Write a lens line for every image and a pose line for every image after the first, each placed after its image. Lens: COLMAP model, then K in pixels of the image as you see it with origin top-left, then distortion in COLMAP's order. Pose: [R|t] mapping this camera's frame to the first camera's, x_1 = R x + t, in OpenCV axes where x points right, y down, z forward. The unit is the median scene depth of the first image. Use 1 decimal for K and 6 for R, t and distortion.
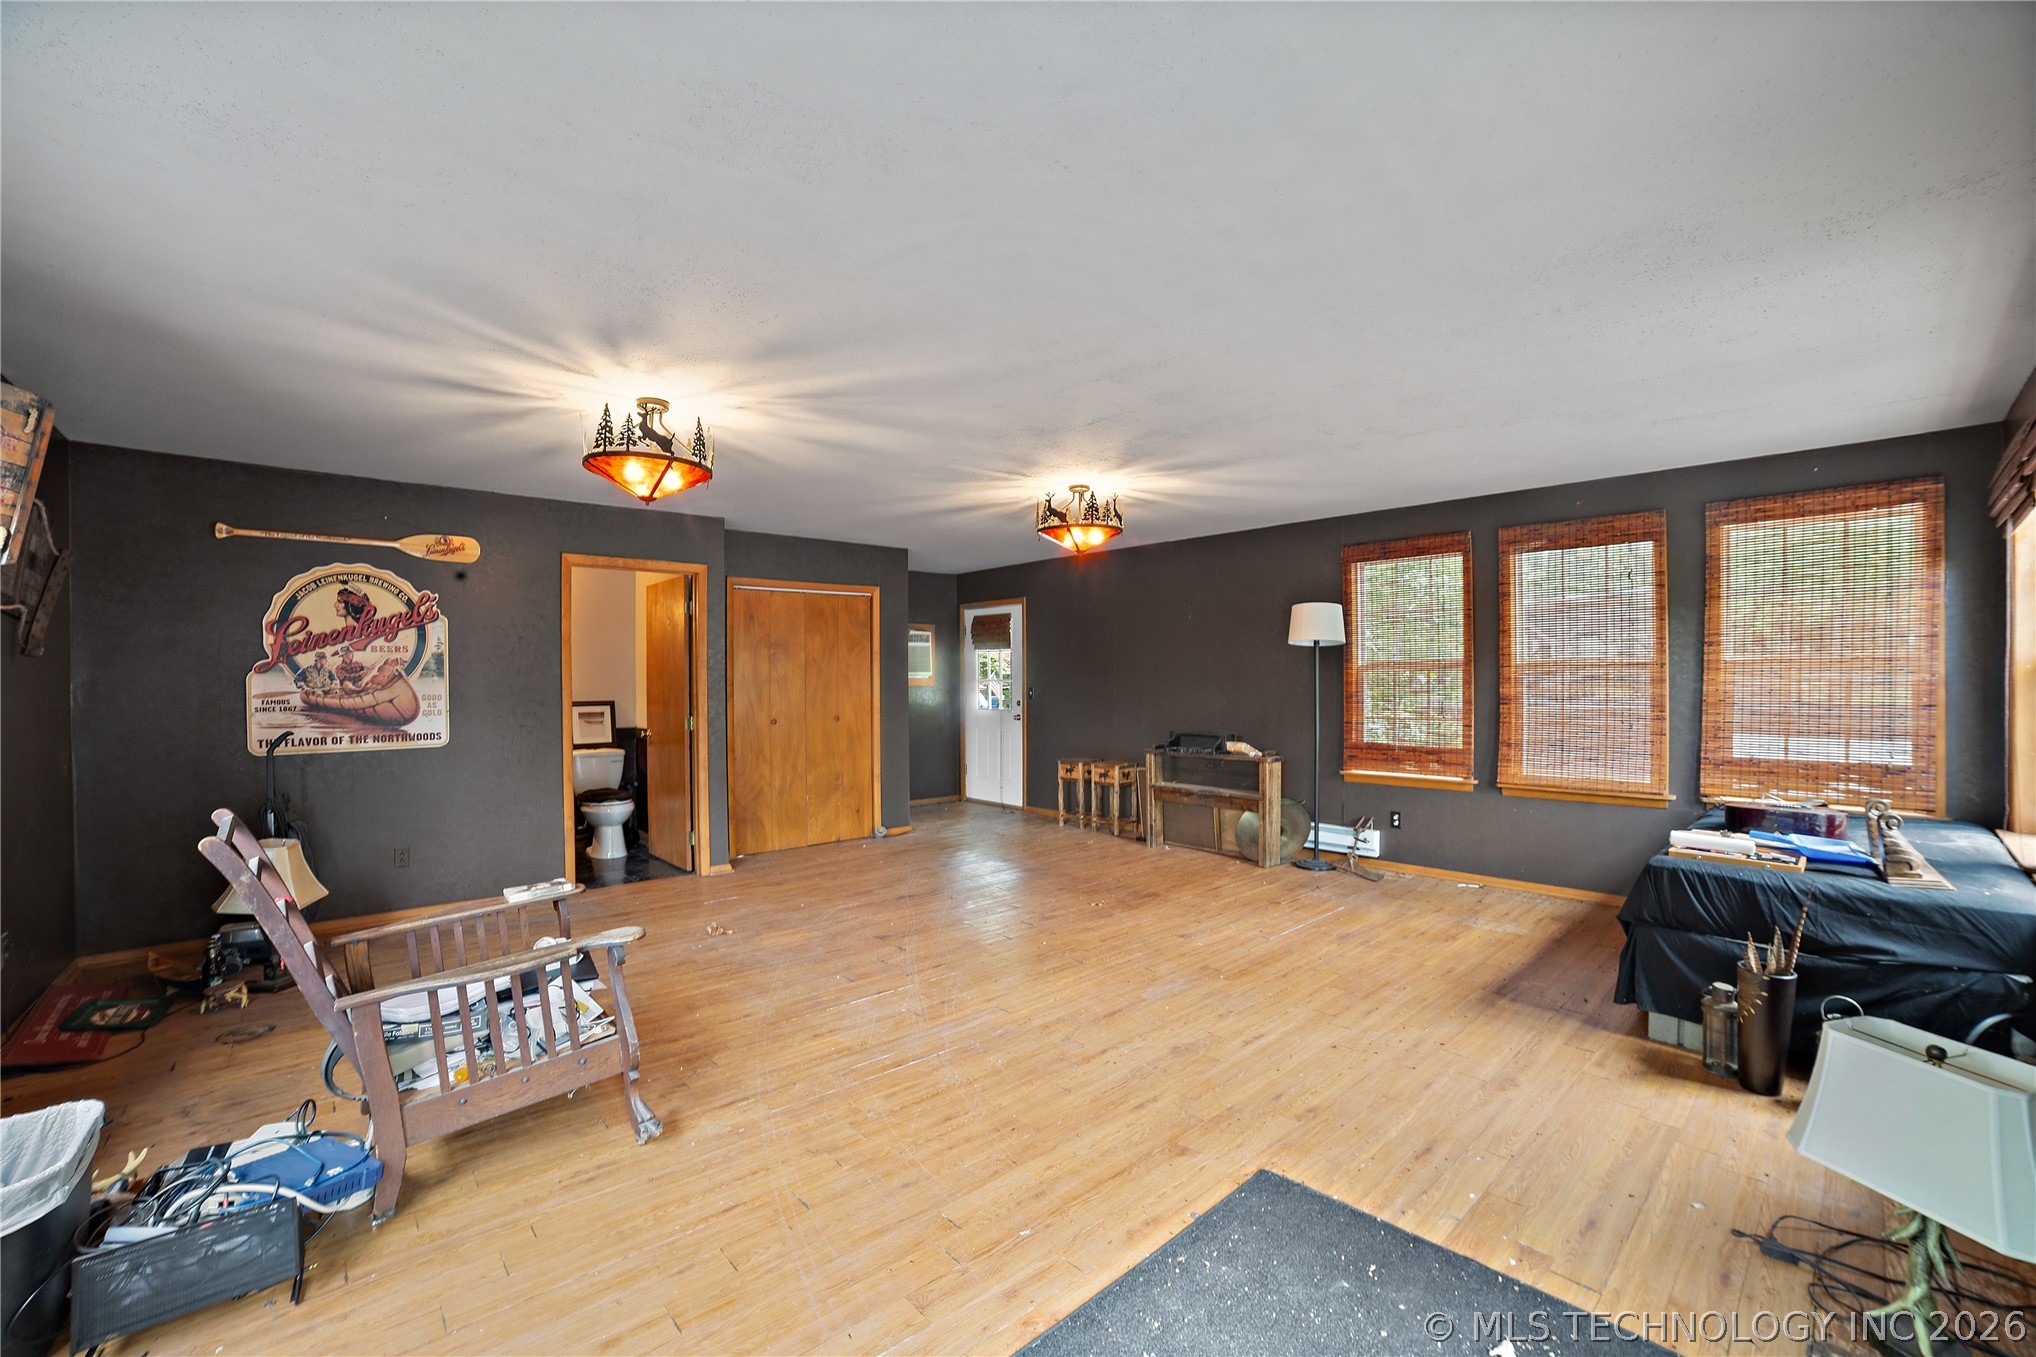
lens RADIAL K [[835.2, 0, 1014.4], [0, 835.2, 686.0], [0, 0, 1]] dist [-0.085942, 0.029873]
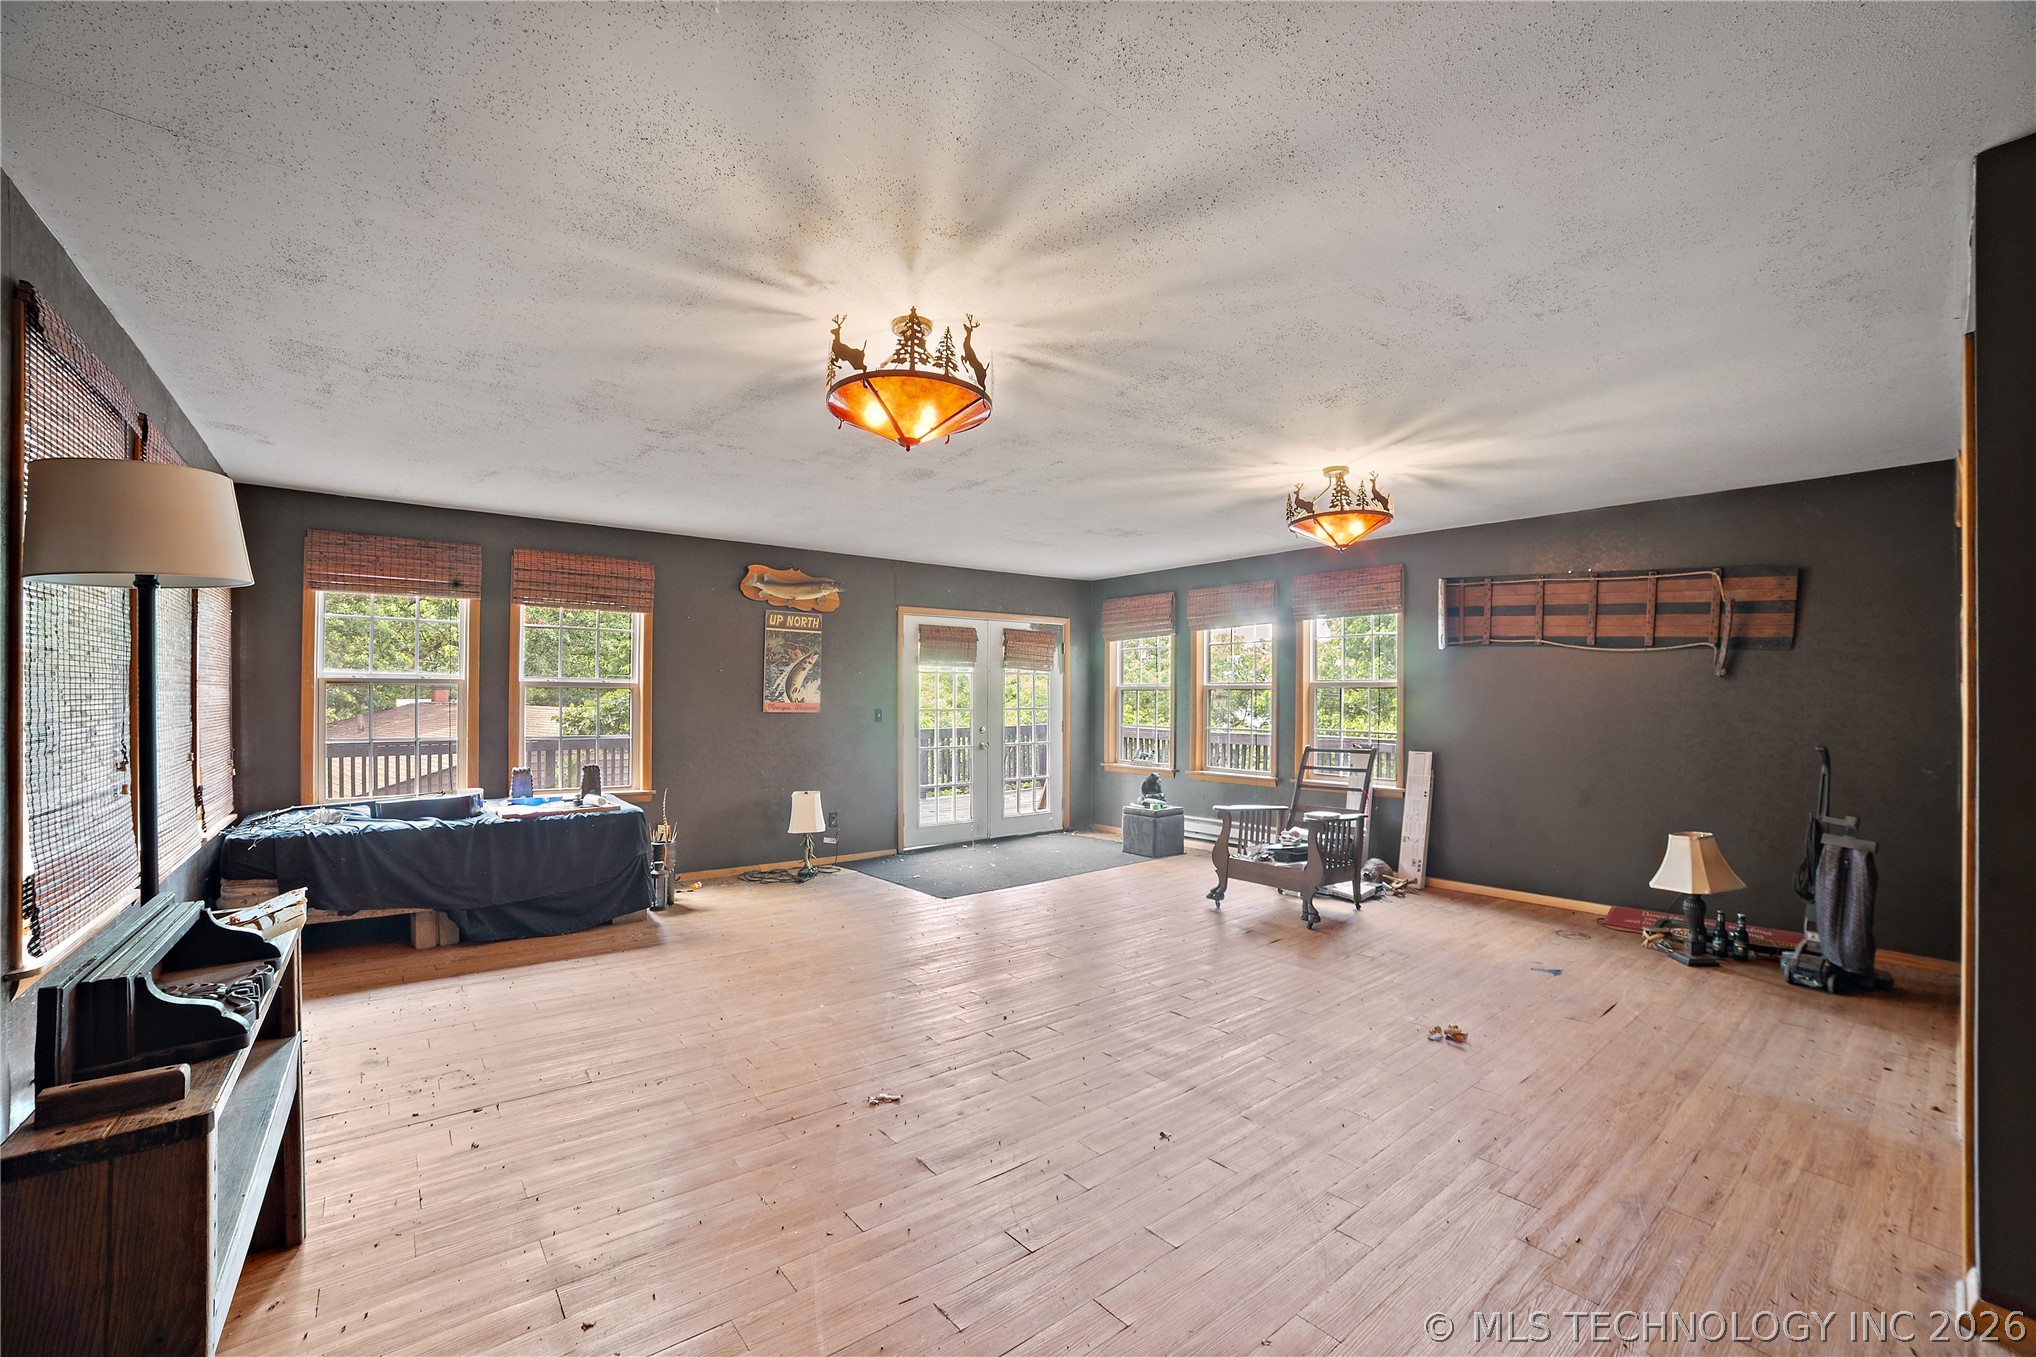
lens RADIAL K [[835.2, 0, 1014.4], [0, 835.2, 686.0], [0, 0, 1]] dist [-0.085942, 0.029873]
pose [[-0.997073, -0.001890, 0.076433, -0.067074], [-0.001521, 0.999987, 0.004877, -0.042381], [-0.076442, 0.004747, -0.997063, 2.335415]]
